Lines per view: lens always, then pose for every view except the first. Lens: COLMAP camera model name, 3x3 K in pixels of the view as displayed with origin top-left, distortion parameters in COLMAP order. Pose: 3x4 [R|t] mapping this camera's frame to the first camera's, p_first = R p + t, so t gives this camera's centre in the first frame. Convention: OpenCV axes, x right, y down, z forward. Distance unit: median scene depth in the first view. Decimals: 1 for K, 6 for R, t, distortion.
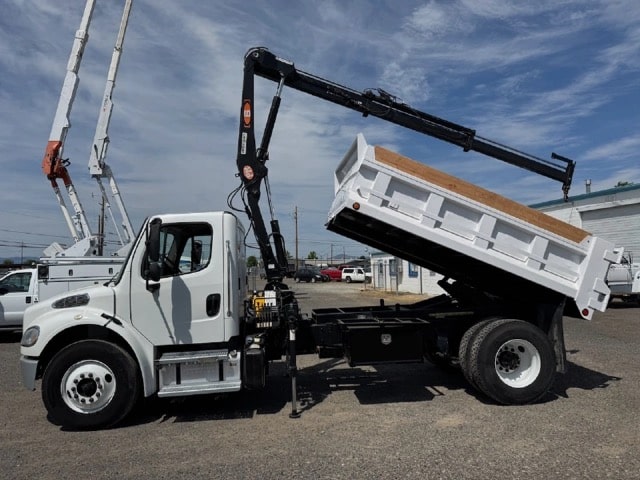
lens RADIAL K [[448.5, 0, 322.2], [0, 448.5, 240.6], [0, 0, 1]] dist [0.007489, -0.023173]
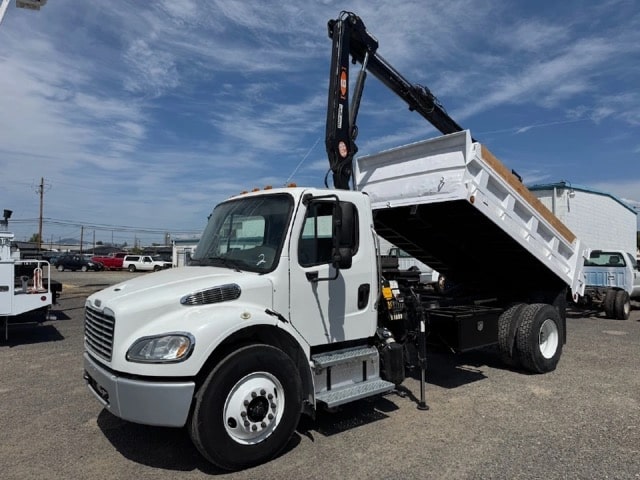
lens RADIAL K [[448.5, 0, 320.0], [0, 448.5, 238.1], [0, 0, 1]] dist [0.007489, -0.023173]
pose [[0.850086, 0.050124, 0.524254, -0.791832], [-0.058642, 0.998279, -0.000357, 0.034953], [-0.523370, -0.030440, 0.851562, 0.298481]]
